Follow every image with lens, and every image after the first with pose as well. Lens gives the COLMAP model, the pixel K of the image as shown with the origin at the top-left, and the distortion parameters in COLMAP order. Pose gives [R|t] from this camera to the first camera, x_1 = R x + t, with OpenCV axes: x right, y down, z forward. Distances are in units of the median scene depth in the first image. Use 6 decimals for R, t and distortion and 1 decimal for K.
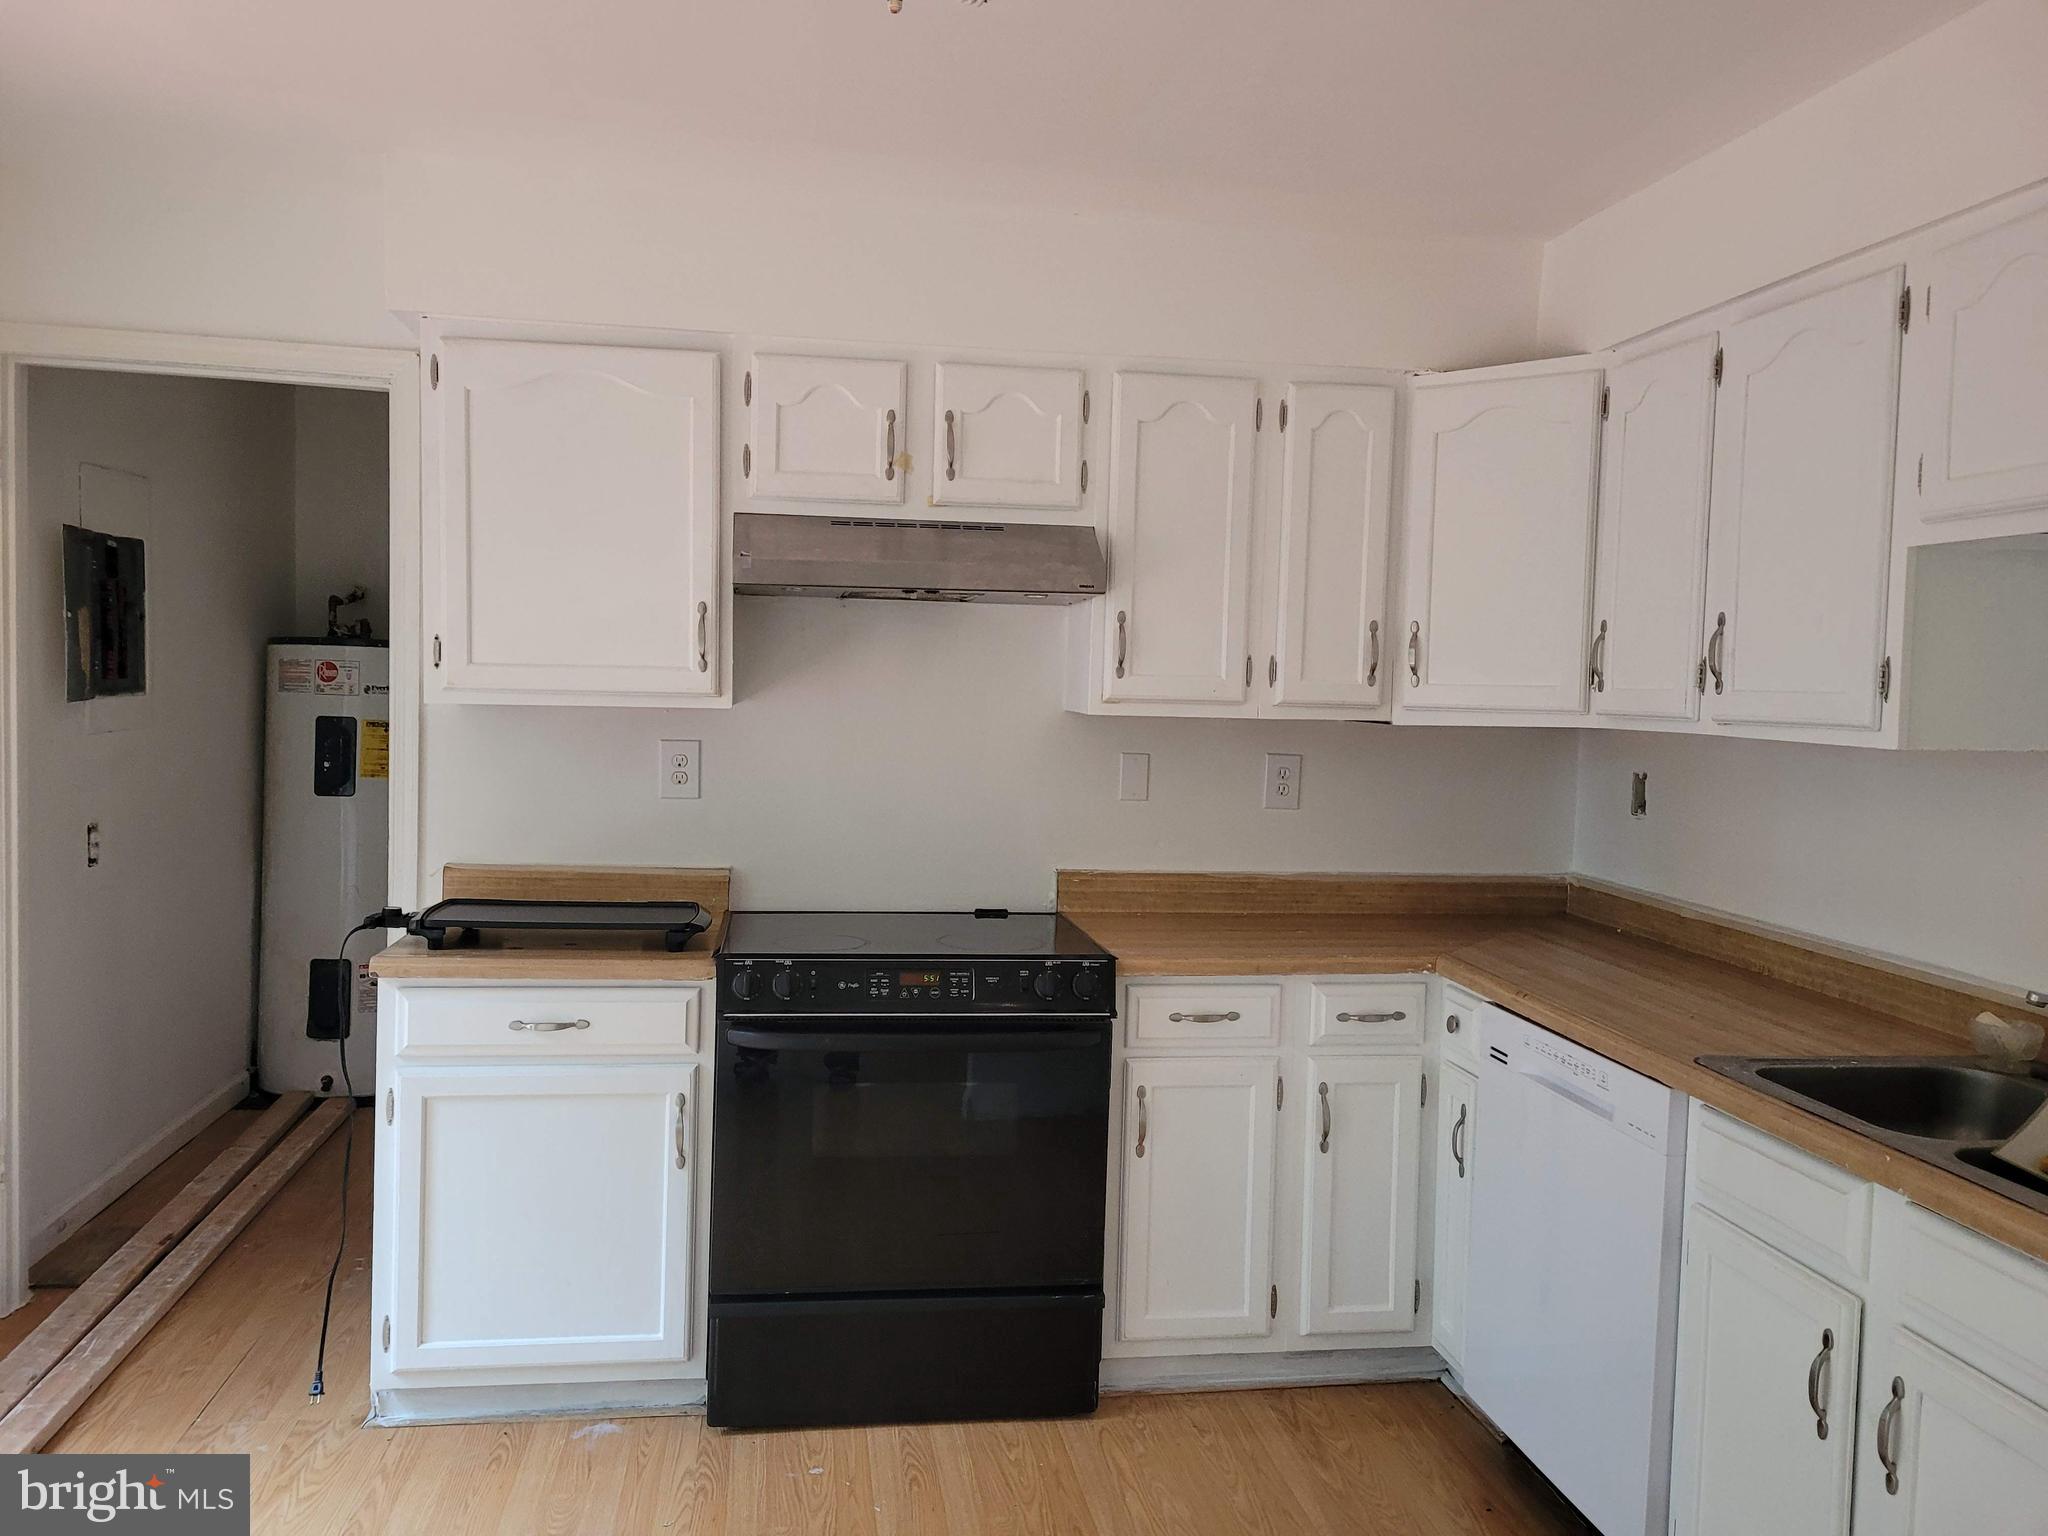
lens RADIAL K [[1532.5, 0, 1029.6], [0, 1532.5, 773.3], [0, 0, 1]] dist [0.064250, -0.057150]
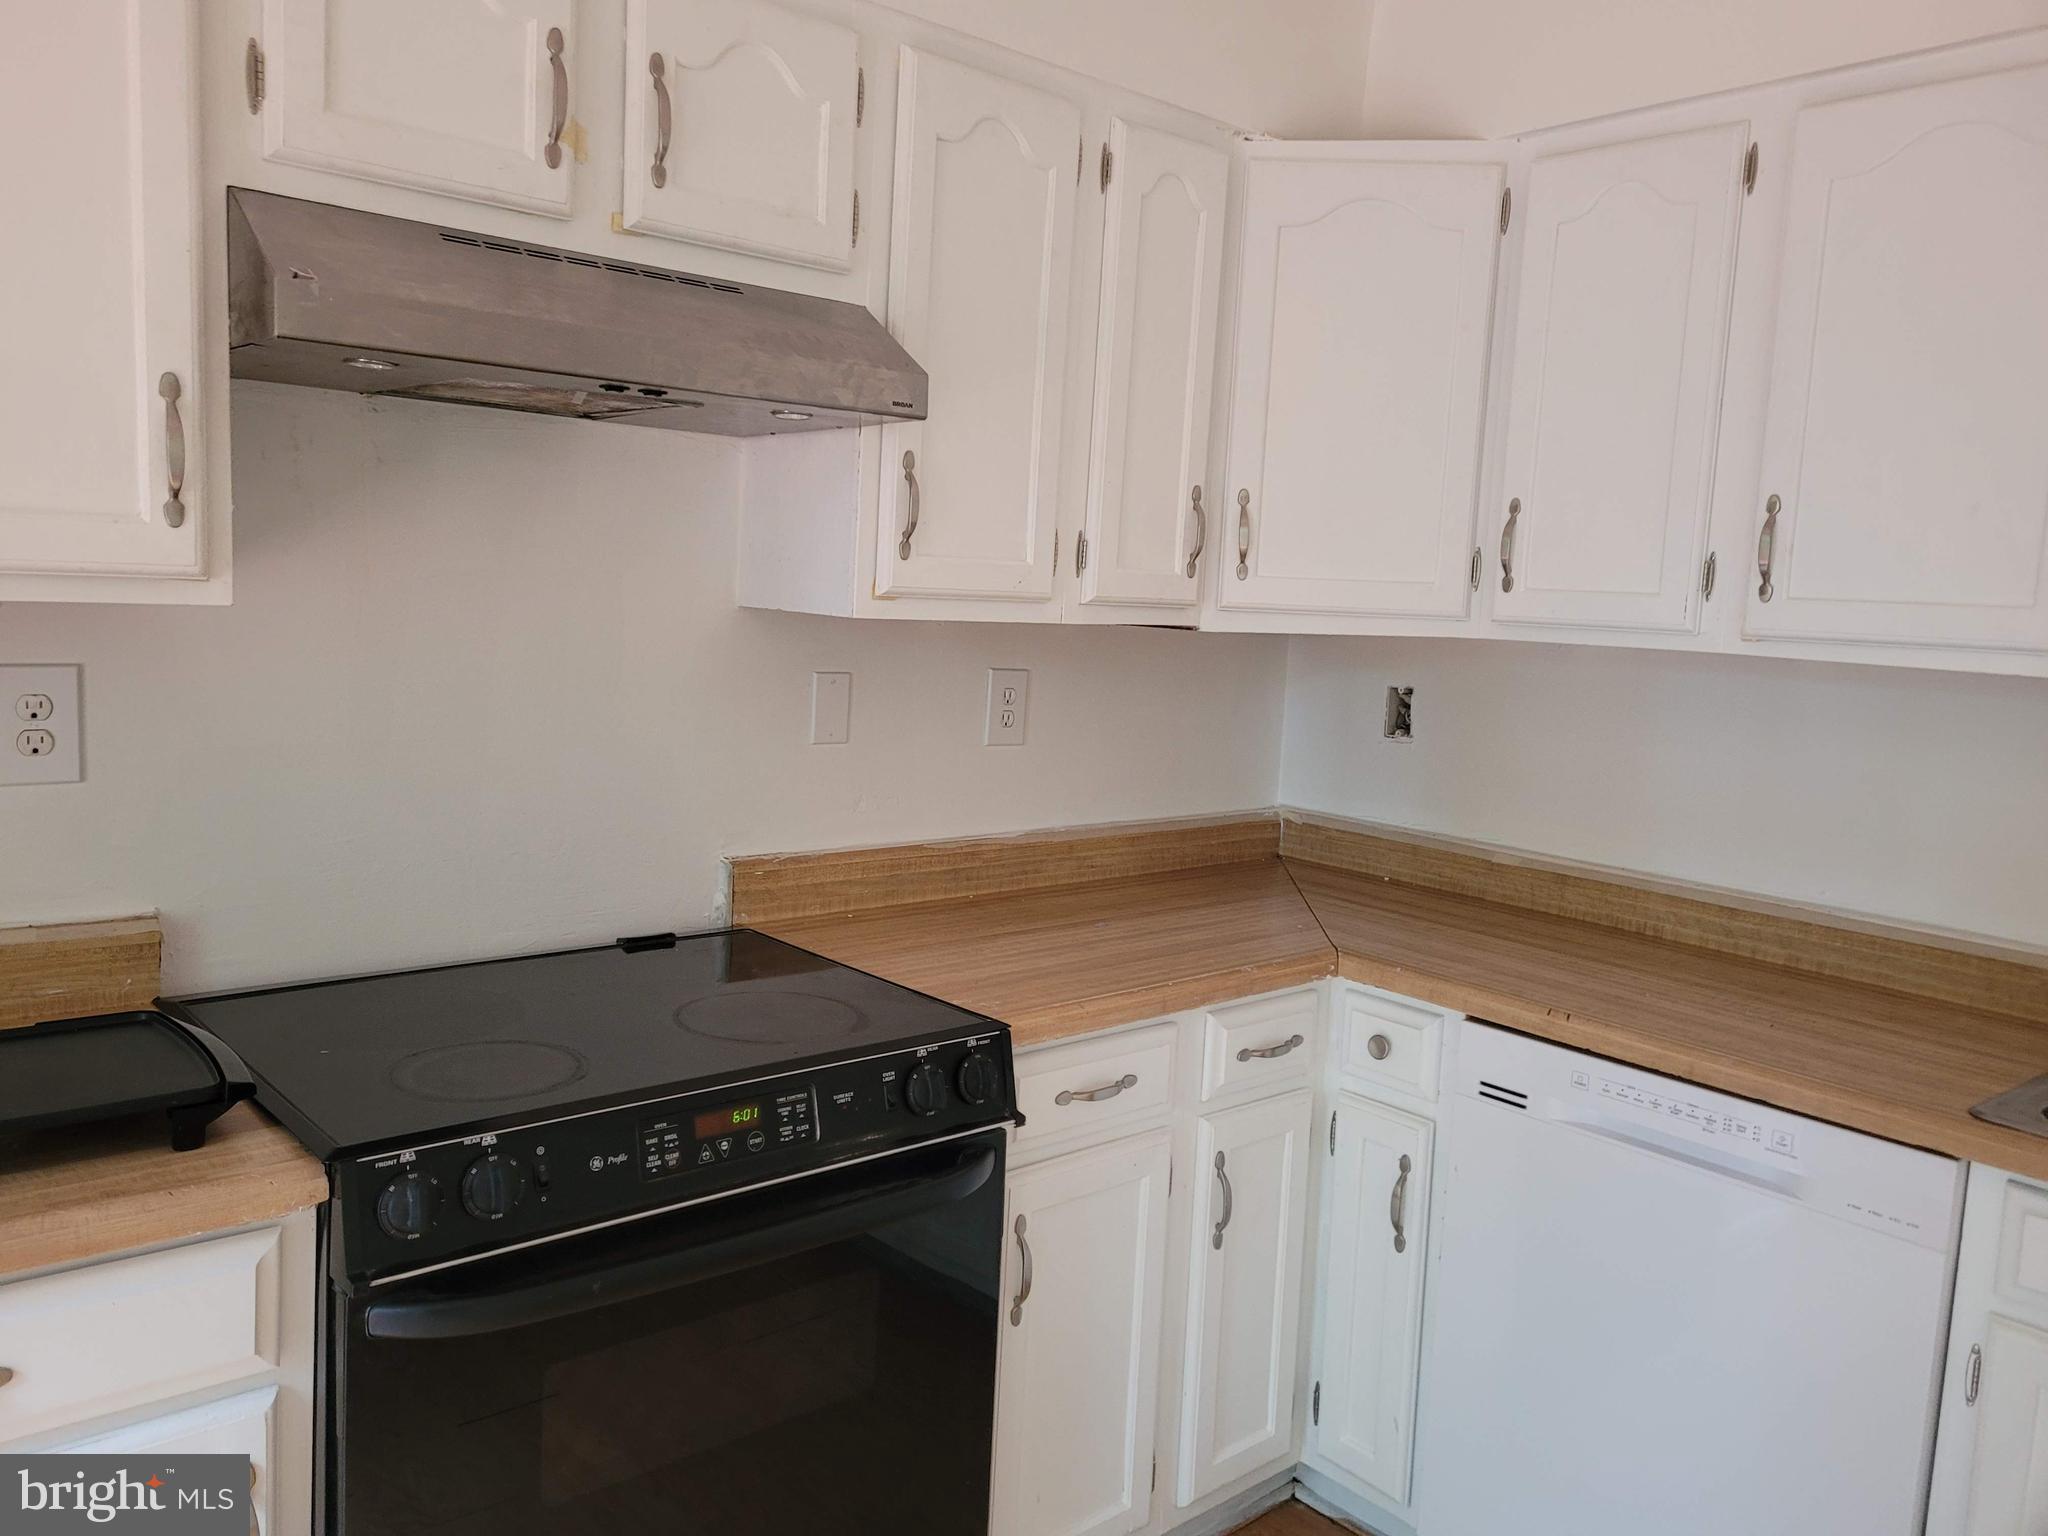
lens RADIAL K [[1532.5, 0, 1012.1], [0, 1532.5, 753.7], [0, 0, 1]] dist [0.064250, -0.057150]
pose [[0.854314, -0.043829, 0.517906, -0.237702], [0.006586, 0.997271, 0.073532, -0.029914], [-0.519715, -0.059409, 0.852272, 0.455462]]
